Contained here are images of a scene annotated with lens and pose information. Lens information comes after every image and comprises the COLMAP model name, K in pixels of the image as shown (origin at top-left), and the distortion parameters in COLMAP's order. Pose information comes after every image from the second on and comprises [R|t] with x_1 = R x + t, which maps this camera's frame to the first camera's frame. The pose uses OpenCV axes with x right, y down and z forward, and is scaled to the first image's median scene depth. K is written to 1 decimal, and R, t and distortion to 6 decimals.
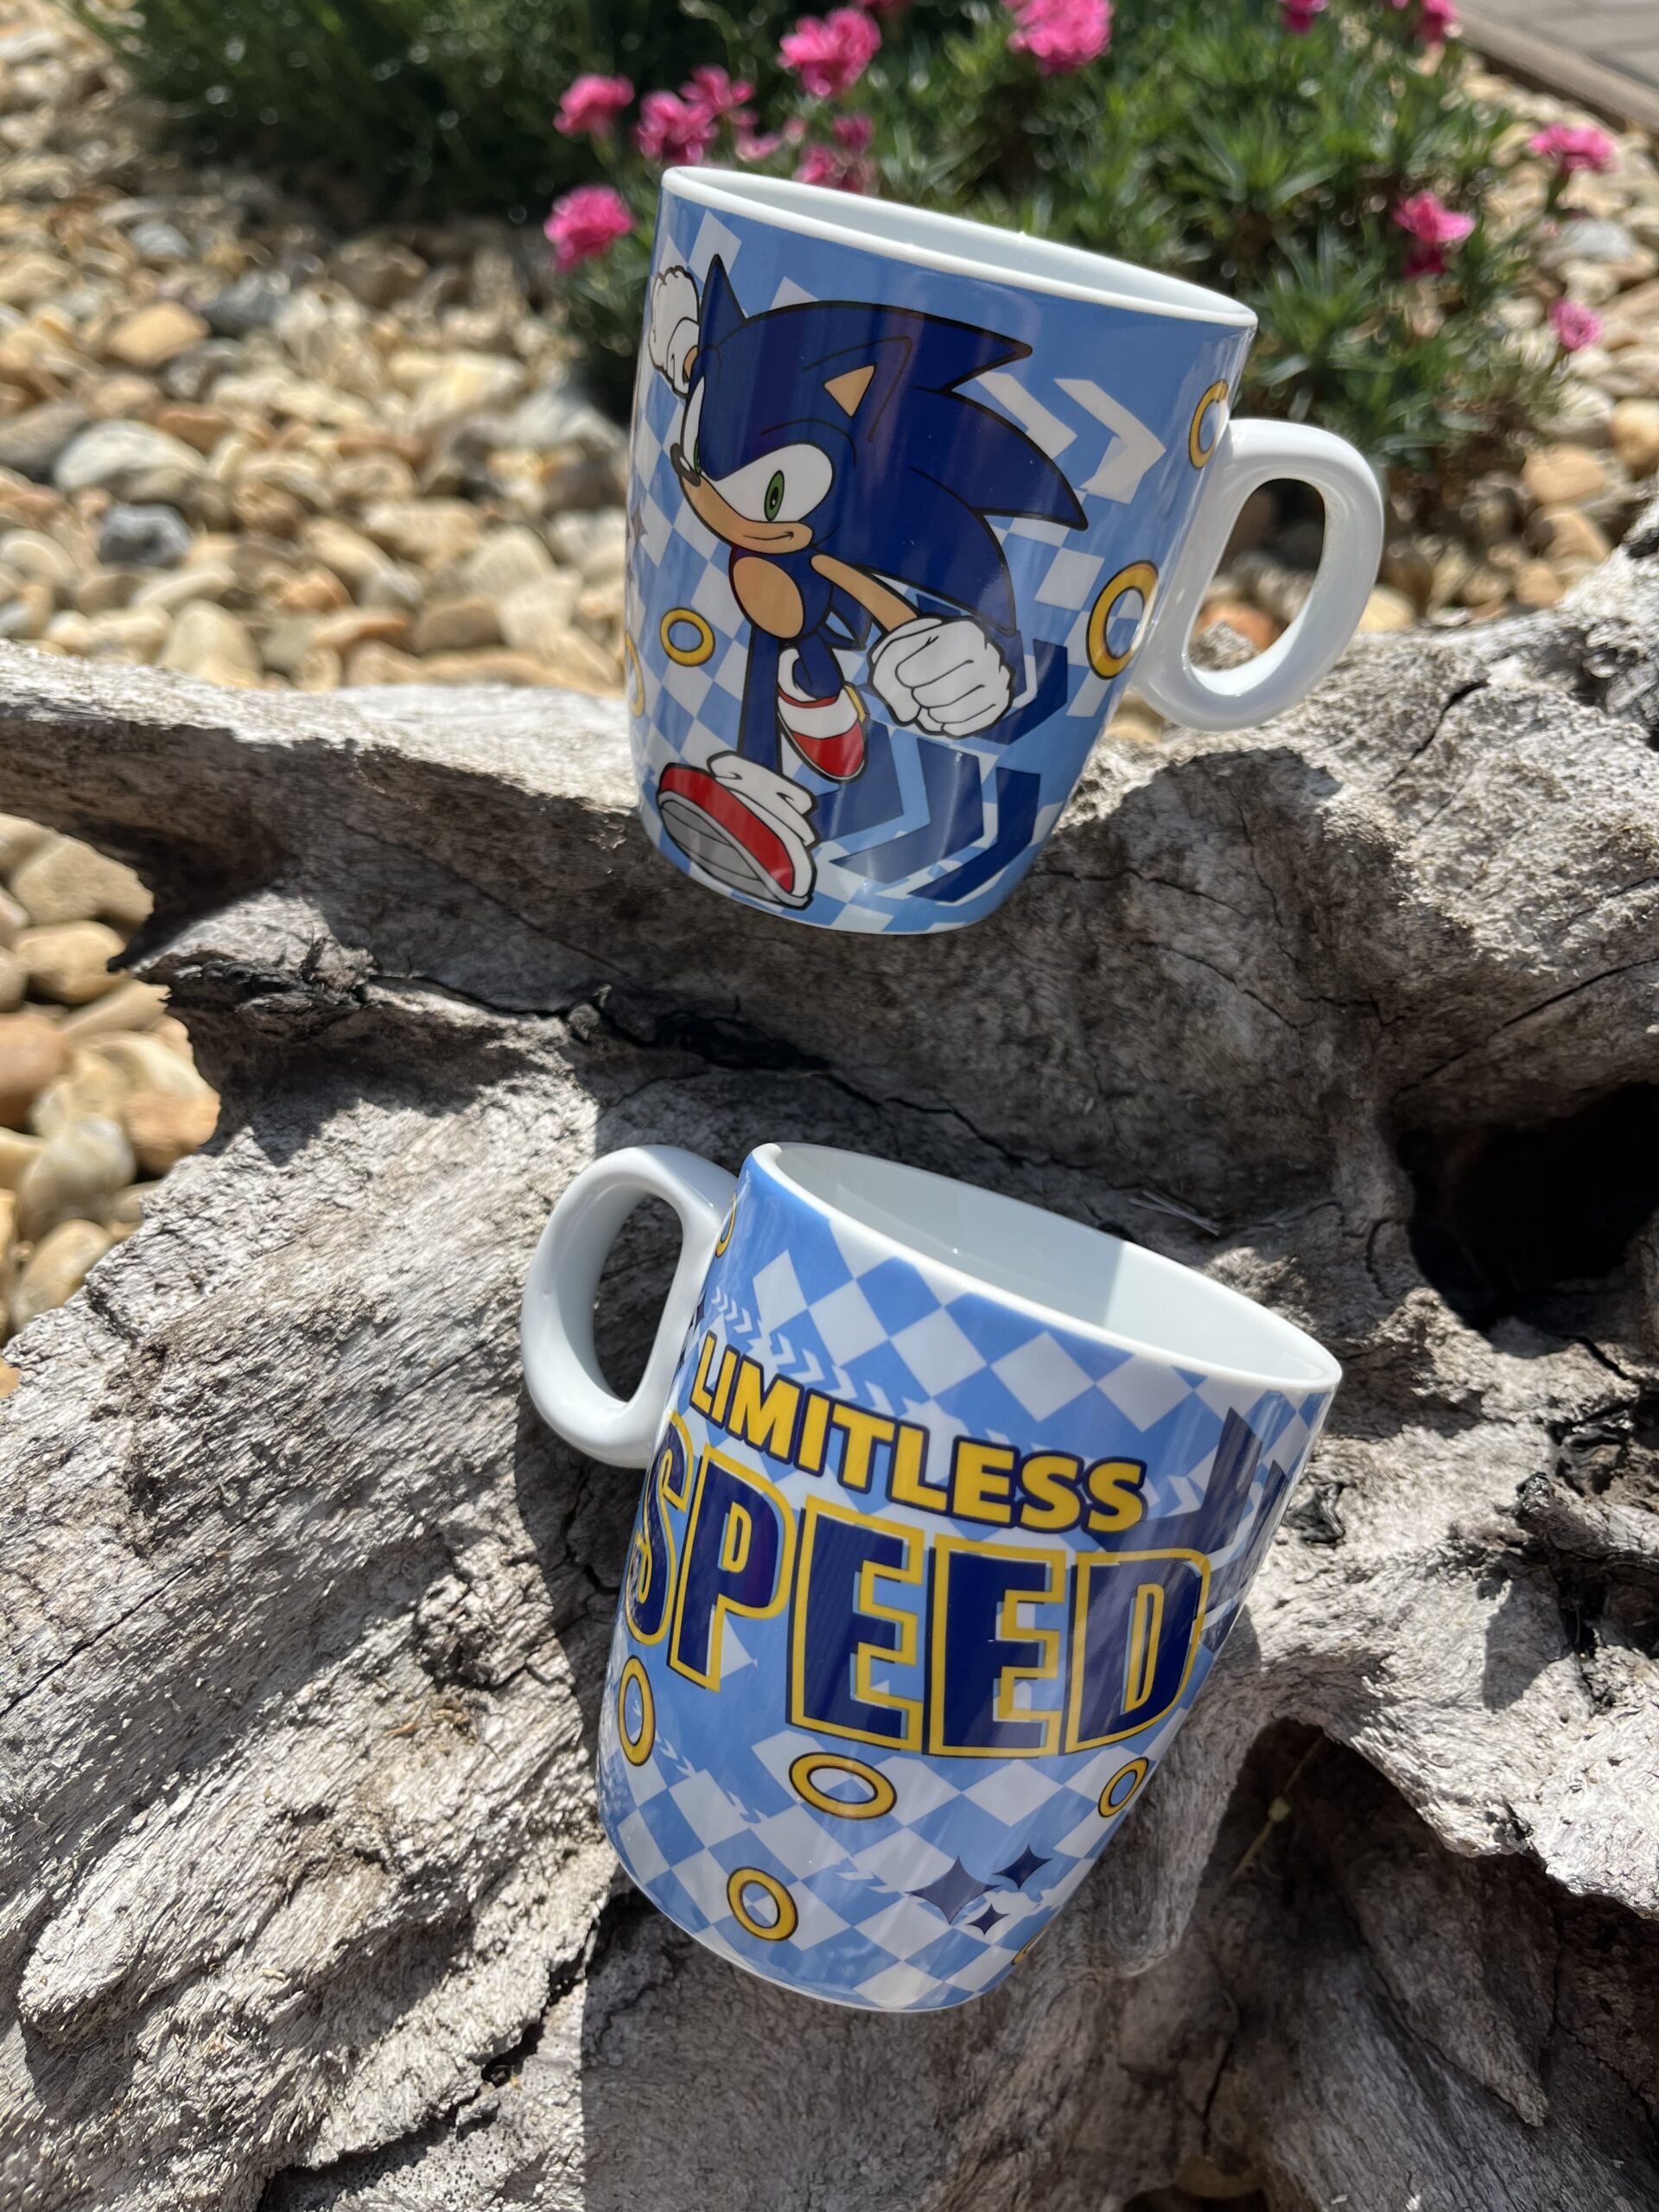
lens RADIAL K [[1726.1, 0, 840.0], [0, 1726.1, 1112.6], [0, 0, 1]] dist [0.037702, -0.071865]
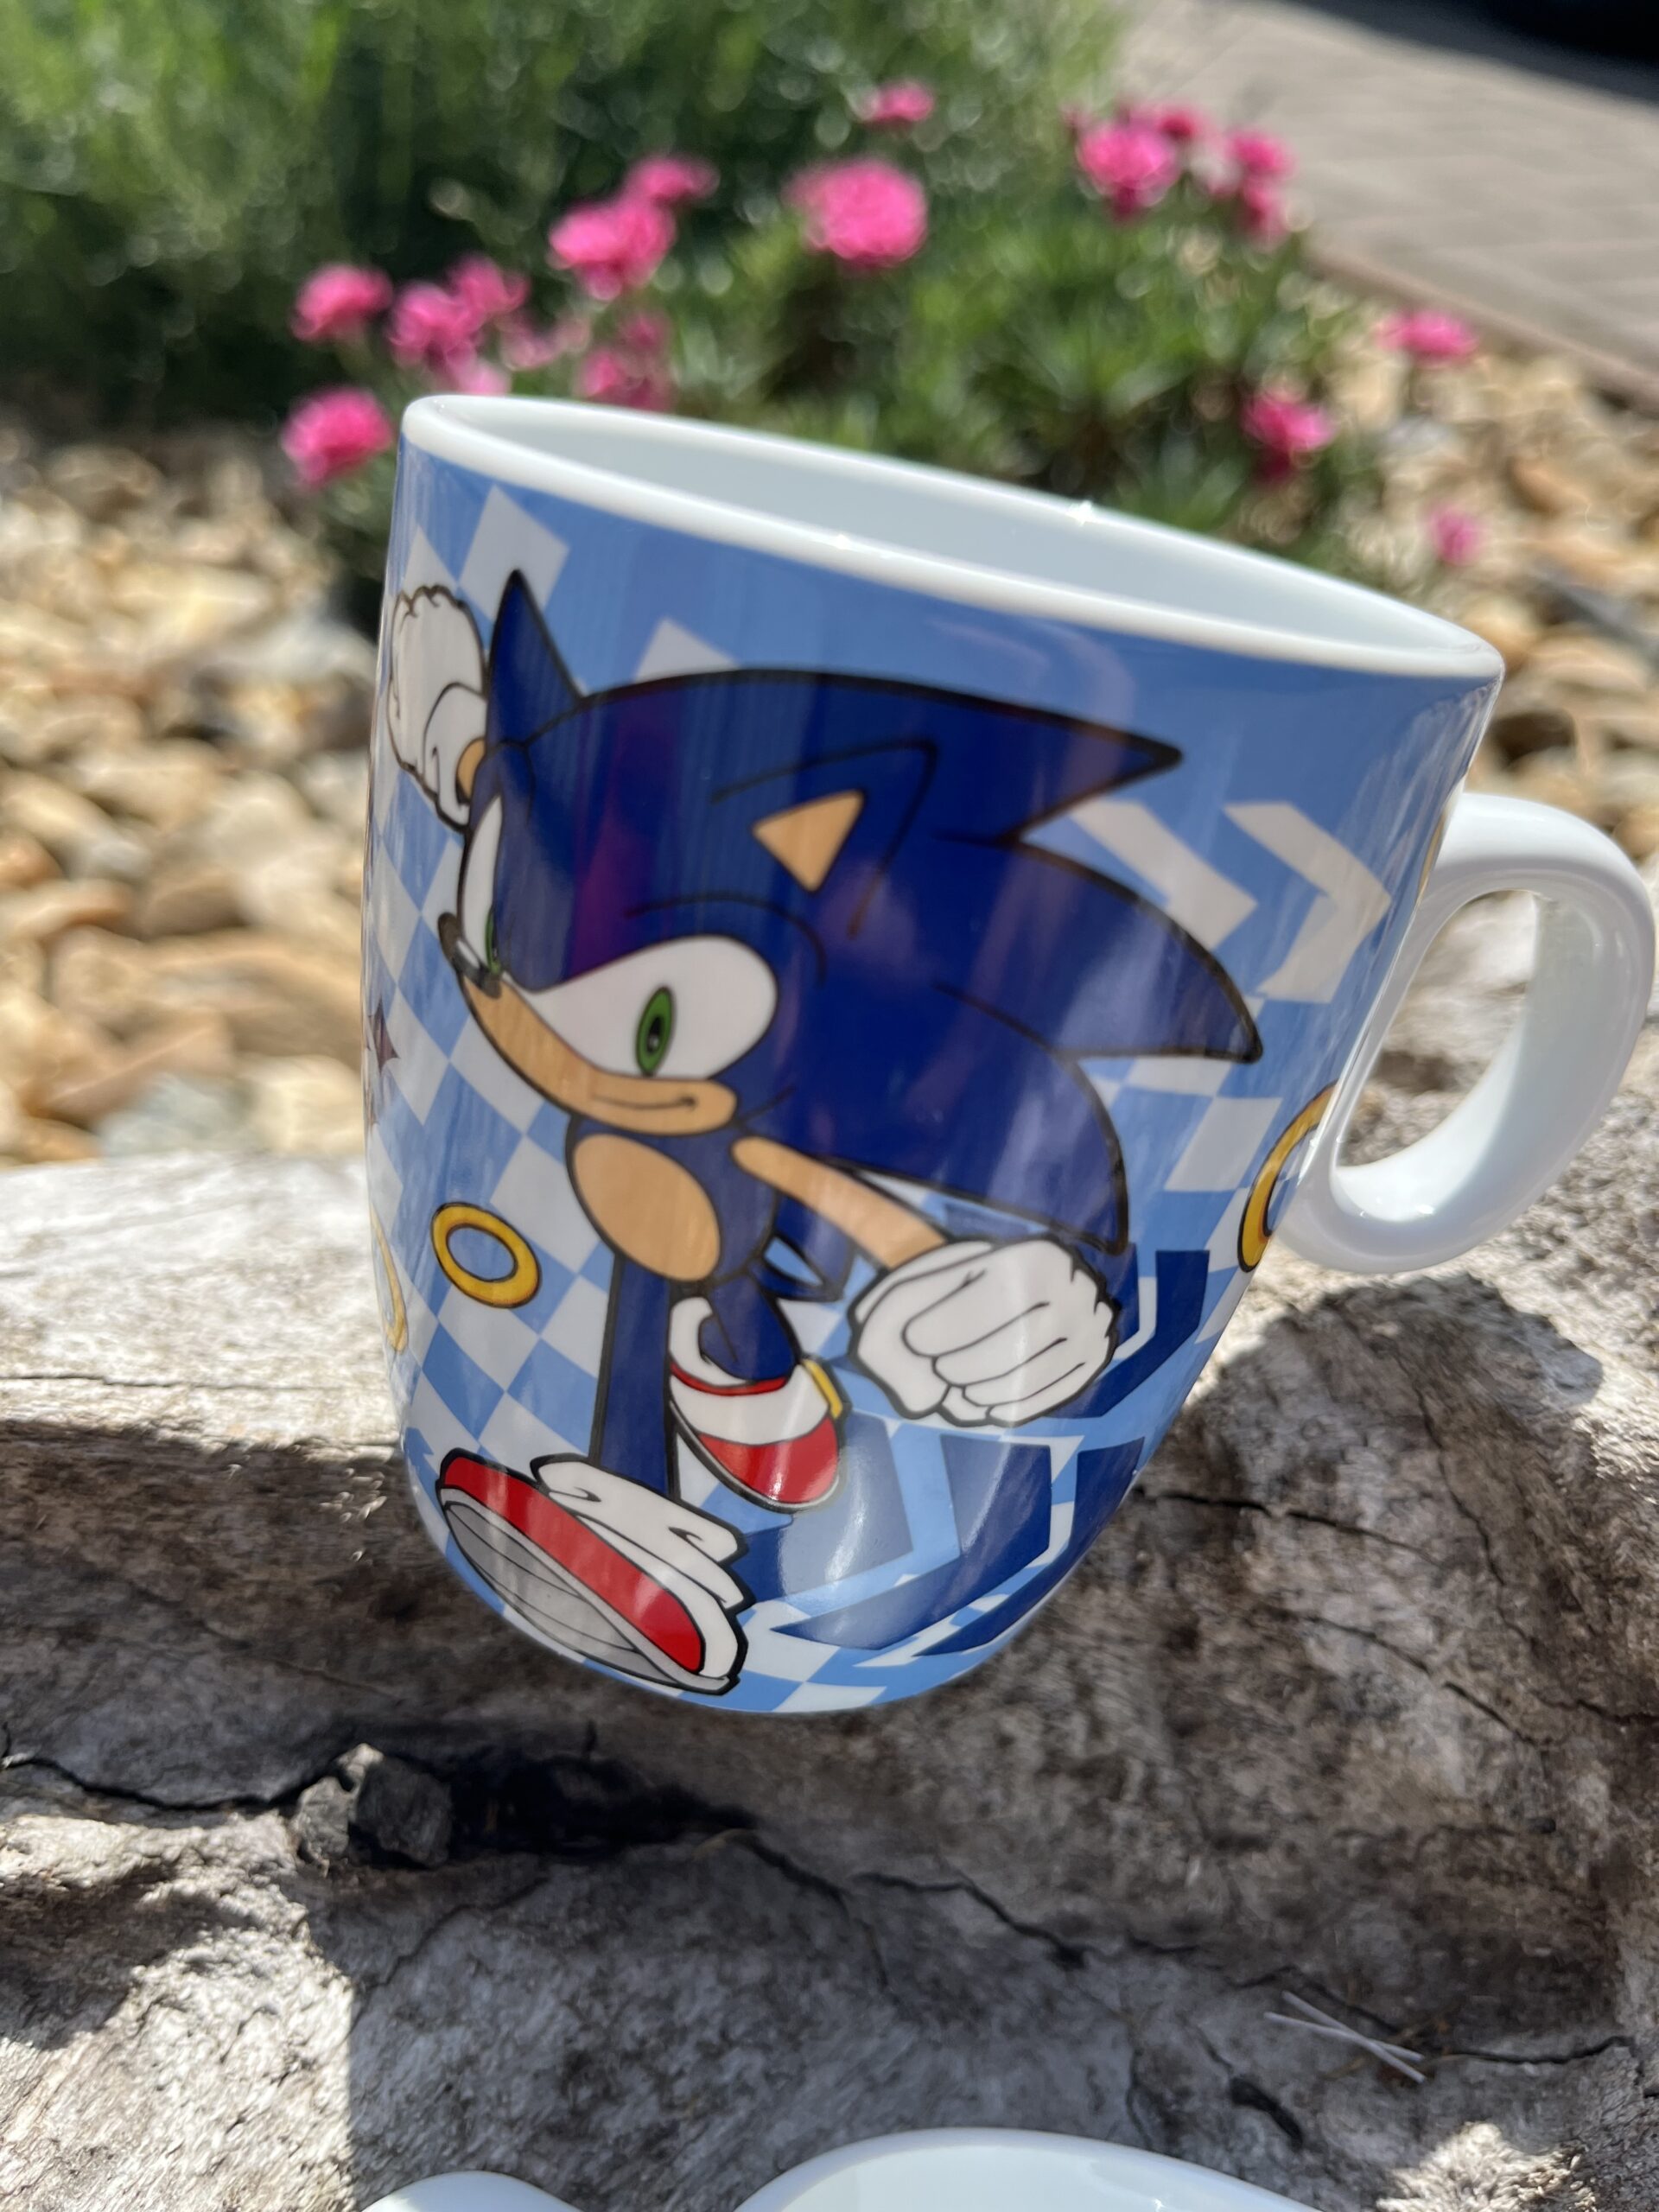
lens RADIAL K [[1726.1, 0, 826.8], [0, 1726.1, 1109.8], [0, 0, 1]] dist [0.037702, -0.071865]
pose [[0.992921, -0.051275, 0.107139, -0.034675], [0.061152, 0.993968, -0.091038, -0.230384], [-0.101825, 0.096945, 0.990067, 0.410364]]
